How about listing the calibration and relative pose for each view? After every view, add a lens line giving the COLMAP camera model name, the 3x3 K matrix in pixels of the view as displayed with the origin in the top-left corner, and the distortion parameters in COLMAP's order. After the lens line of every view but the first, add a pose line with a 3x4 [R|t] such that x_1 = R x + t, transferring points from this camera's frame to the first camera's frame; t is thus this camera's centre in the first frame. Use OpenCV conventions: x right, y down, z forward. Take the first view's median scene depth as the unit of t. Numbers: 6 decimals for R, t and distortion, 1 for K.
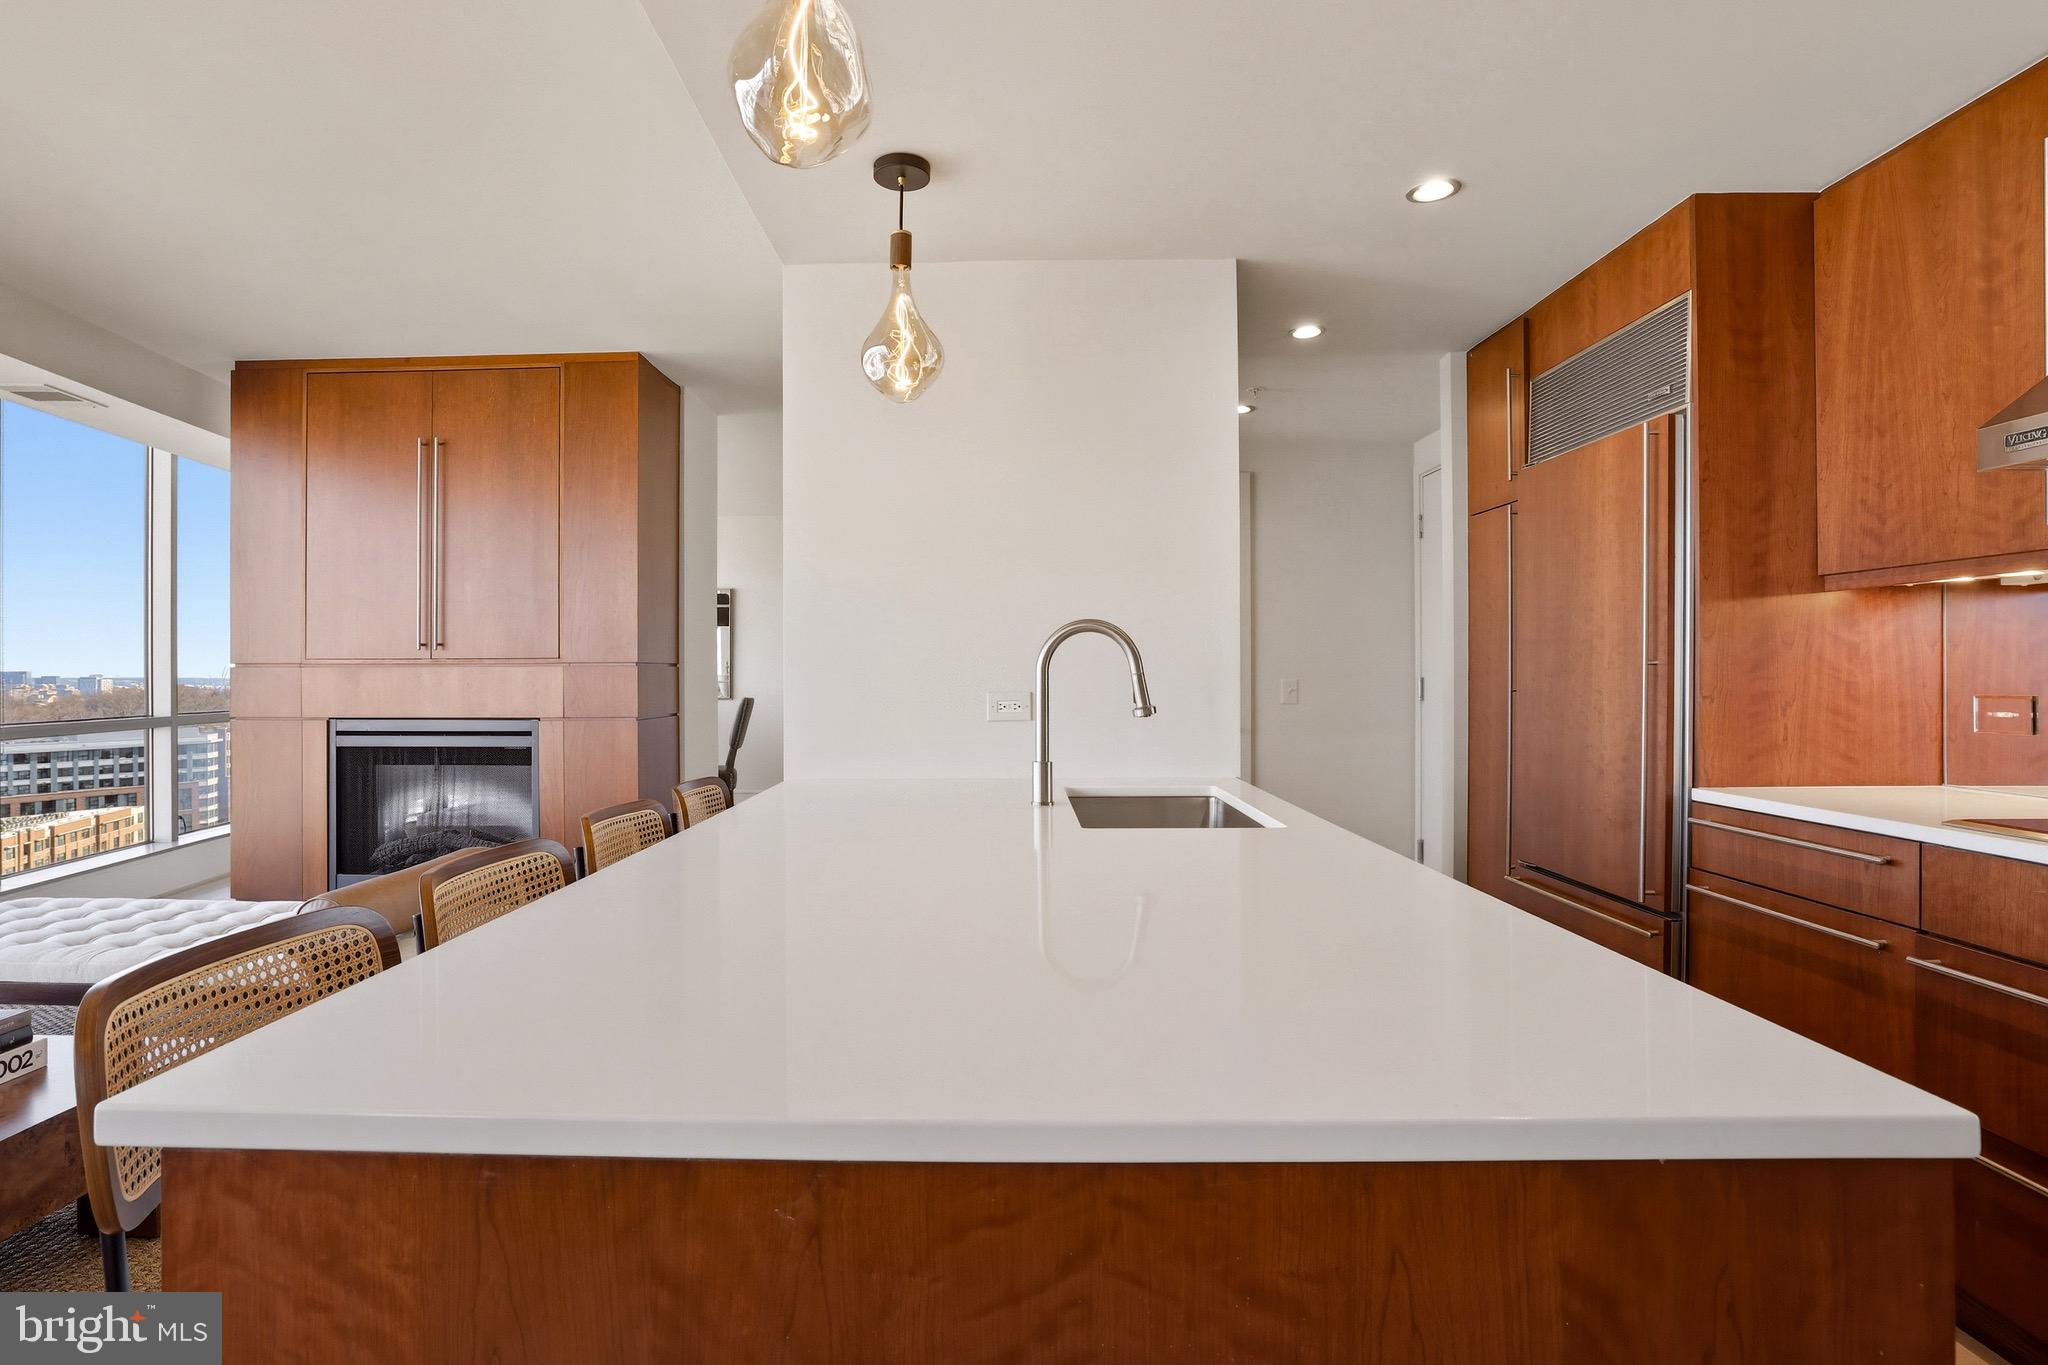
lens RADIAL K [[996.3, 0, 1026.6], [0, 996.3, 676.6], [0, 0, 1]] dist [-0.048379, 0.019599]
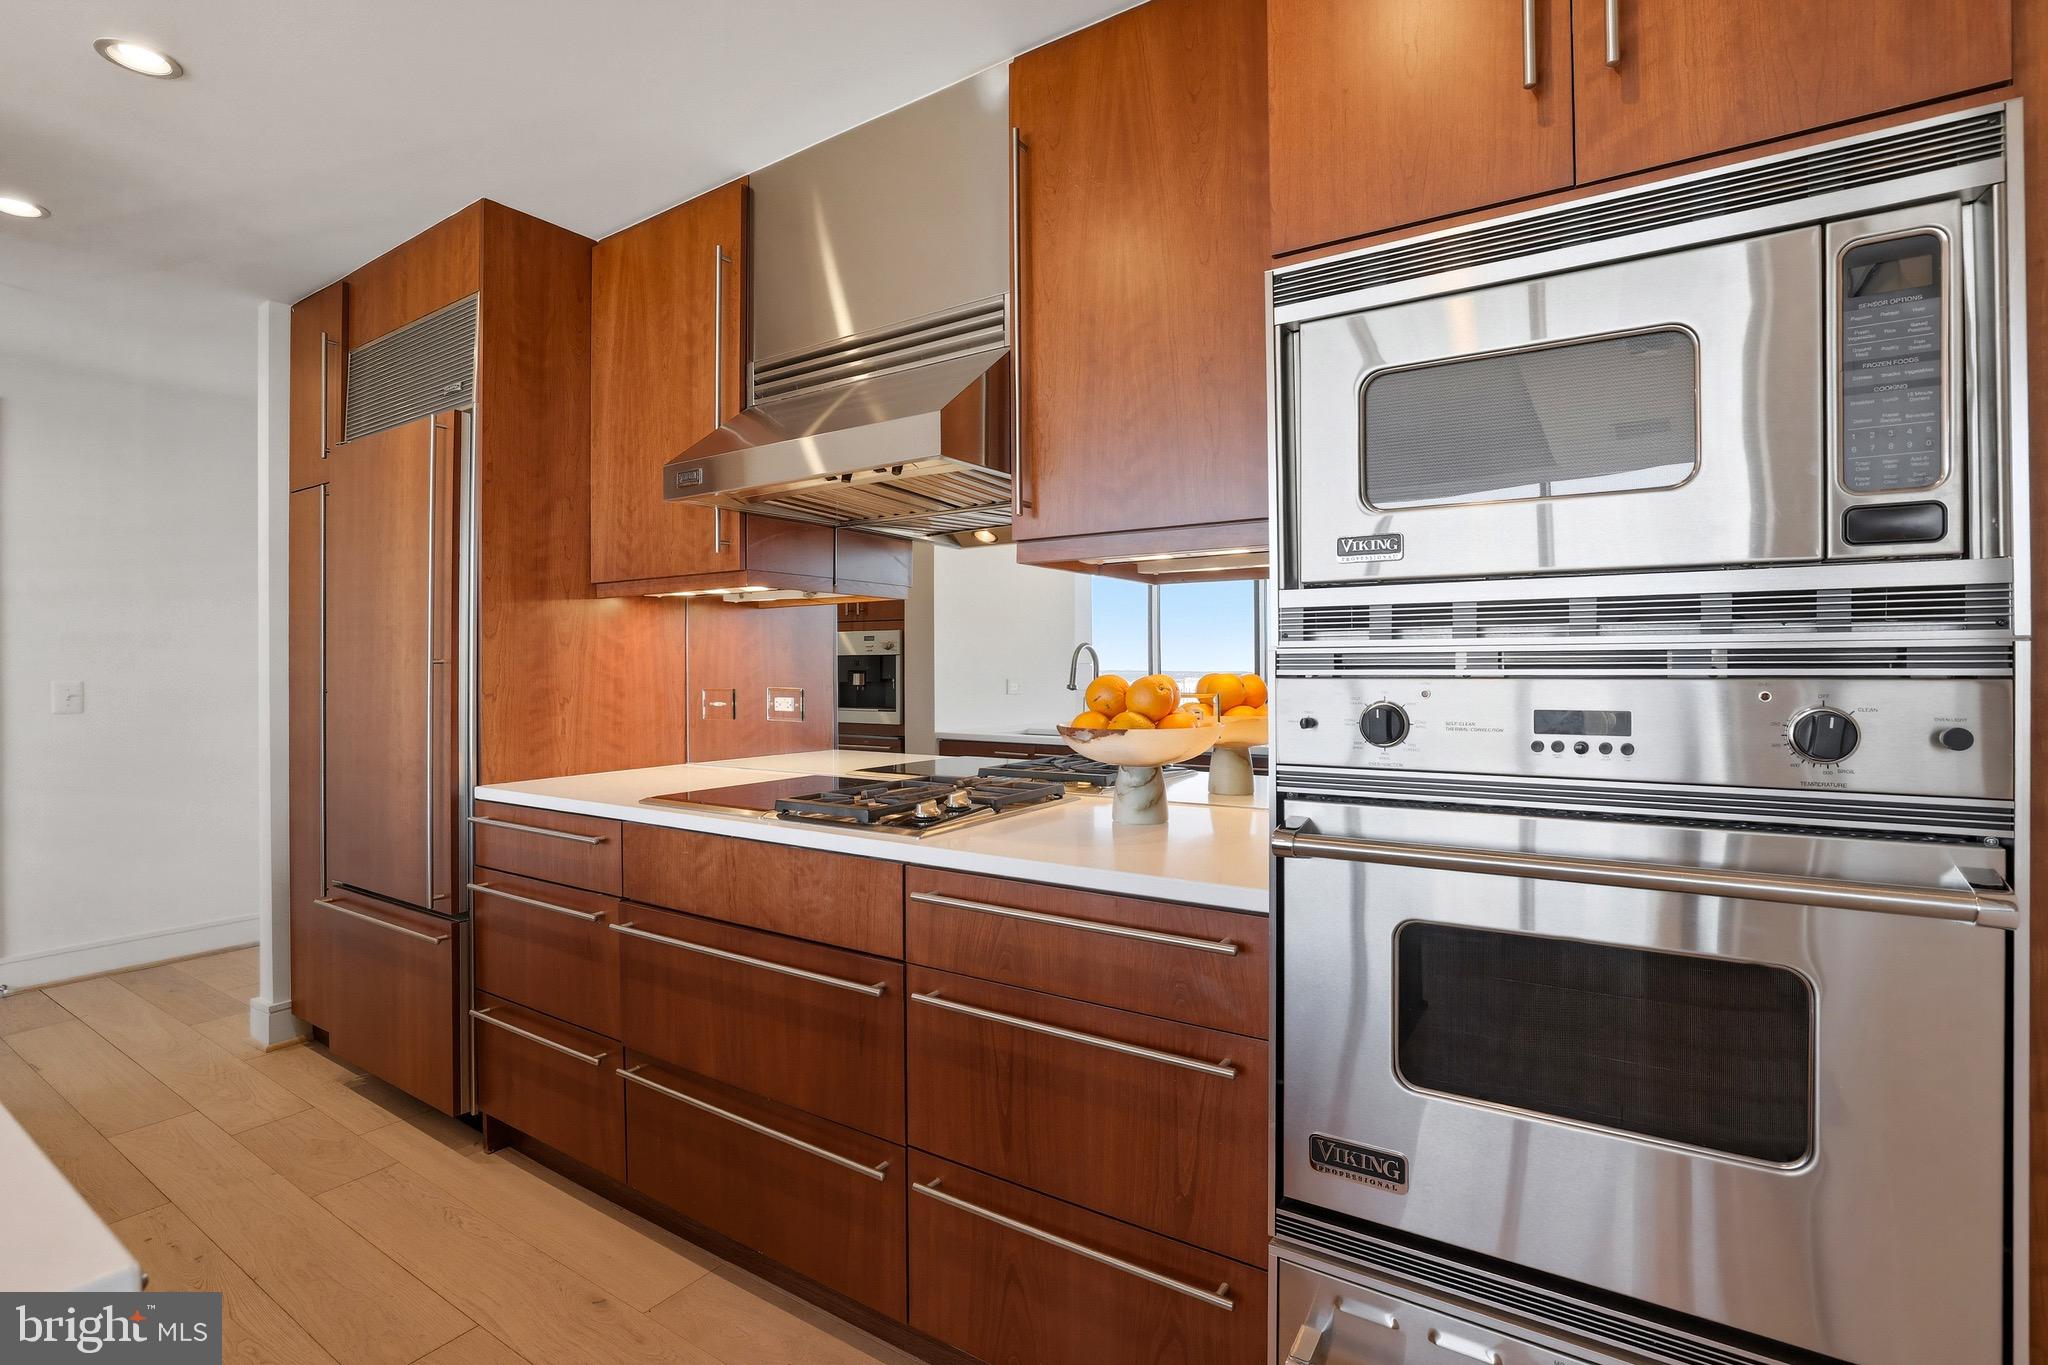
lens RADIAL K [[958.0, 0, 1025.6], [0, 958.0, 669.7], [0, 0, 1]] dist [-0.049881, 0.016729]
pose [[0.529006, -0.001304, 0.848617, 0.156279], [0.006521, 0.999976, -0.002529, 0.000513], [-0.848593, 0.006872, 0.529001, 0.008423]]
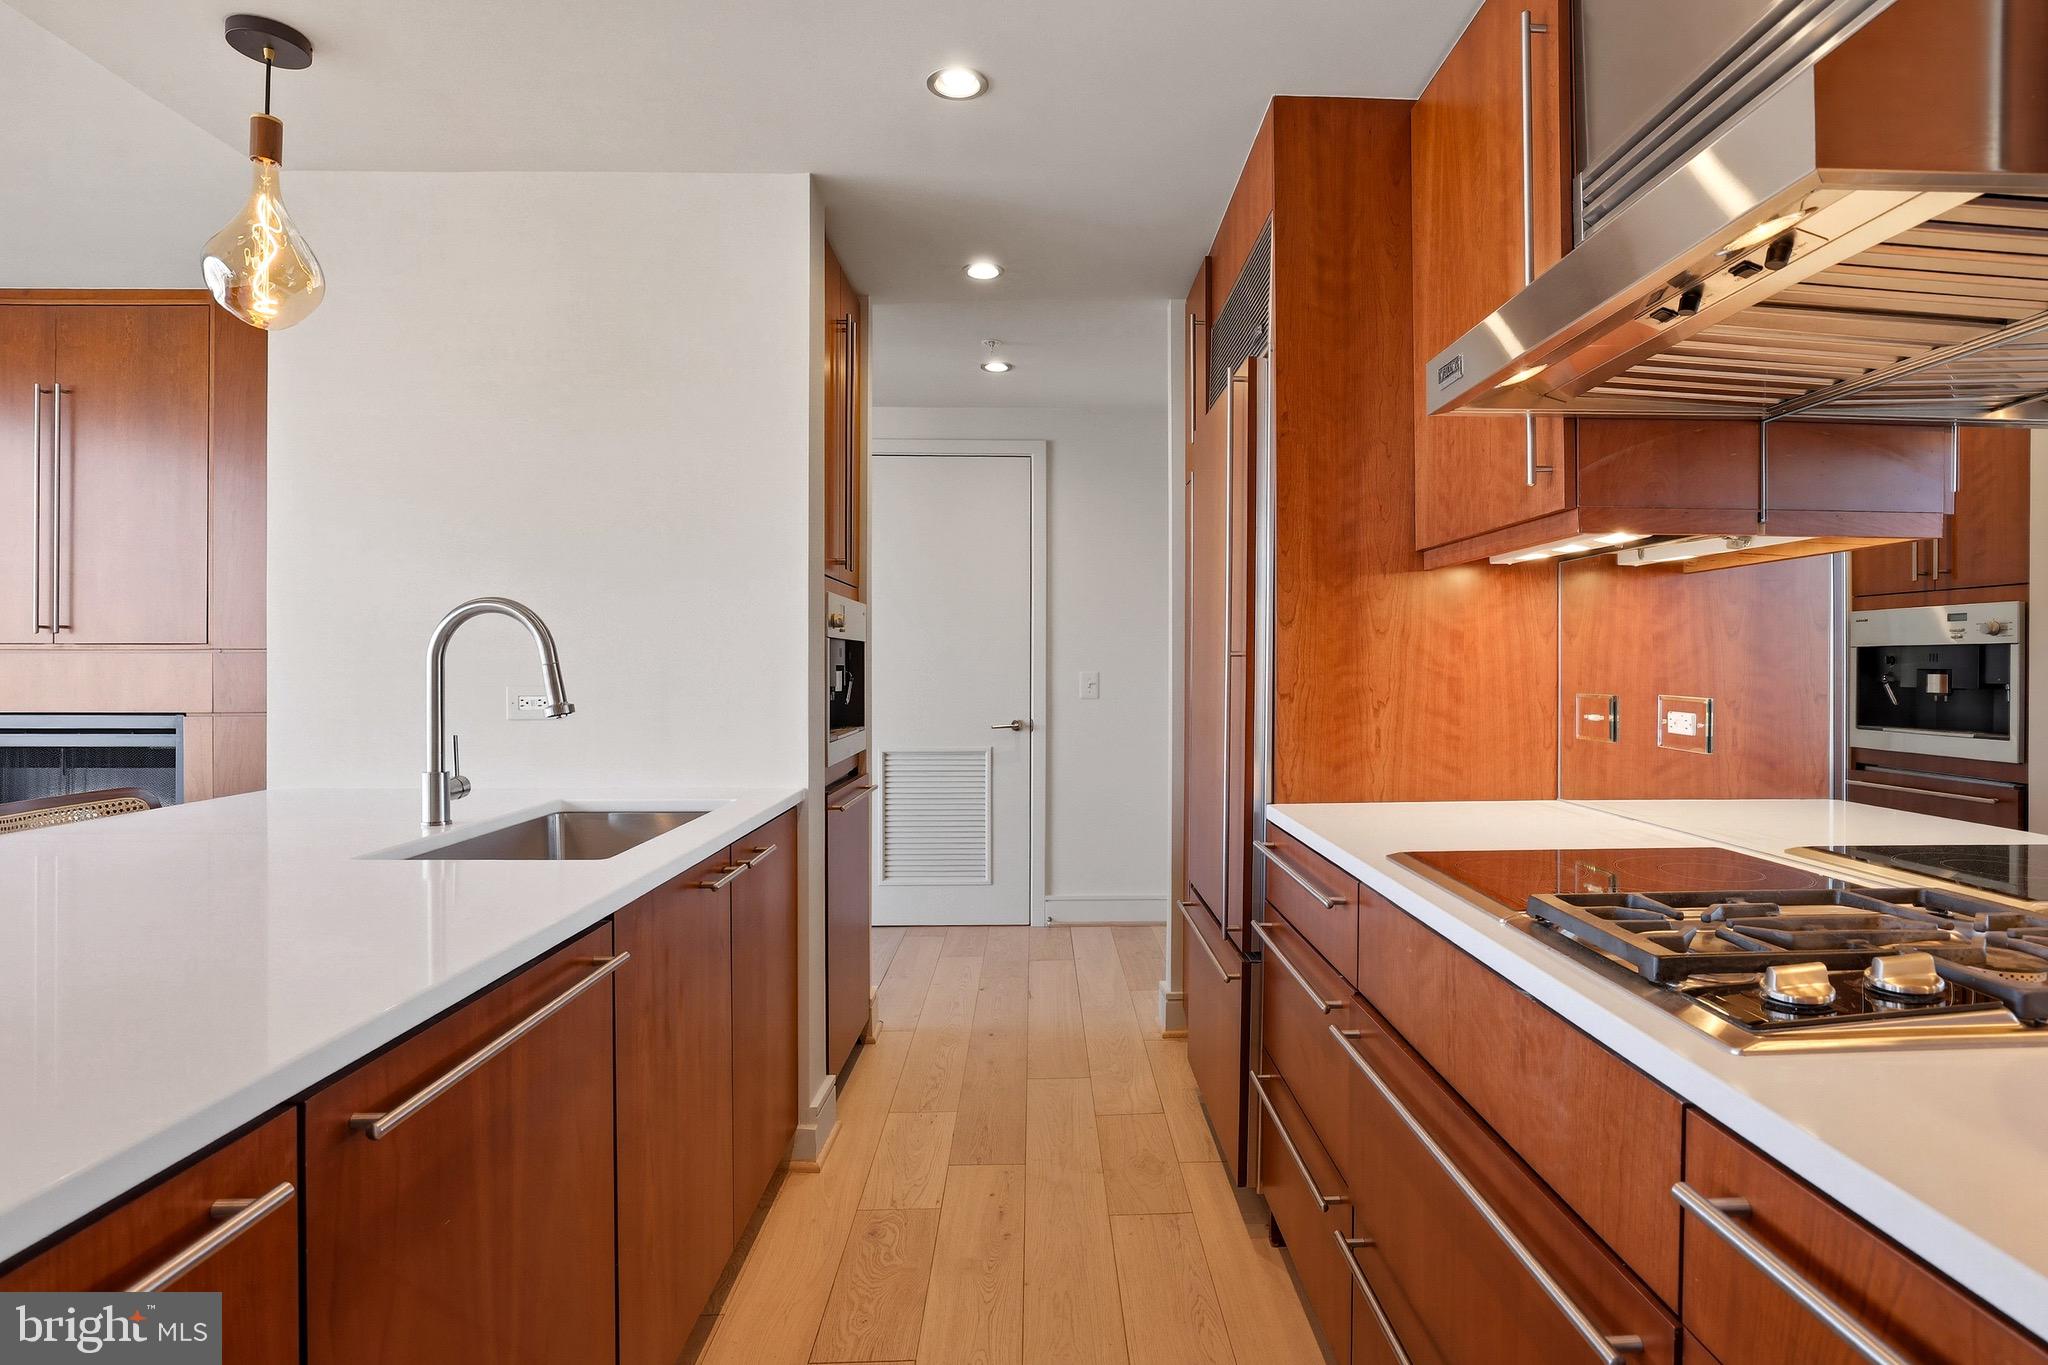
lens RADIAL K [[1089.5, 0, 977.0], [0, 1089.5, 663.8], [0, 0, 1]] dist [-0.060073, 0.028336]
pose [[0.998113, 0.004686, 0.061223, 0.373237], [-0.004467, 0.999983, -0.003715, -0.001254], [-0.061239, 0.003435, 0.998117, 0.091739]]
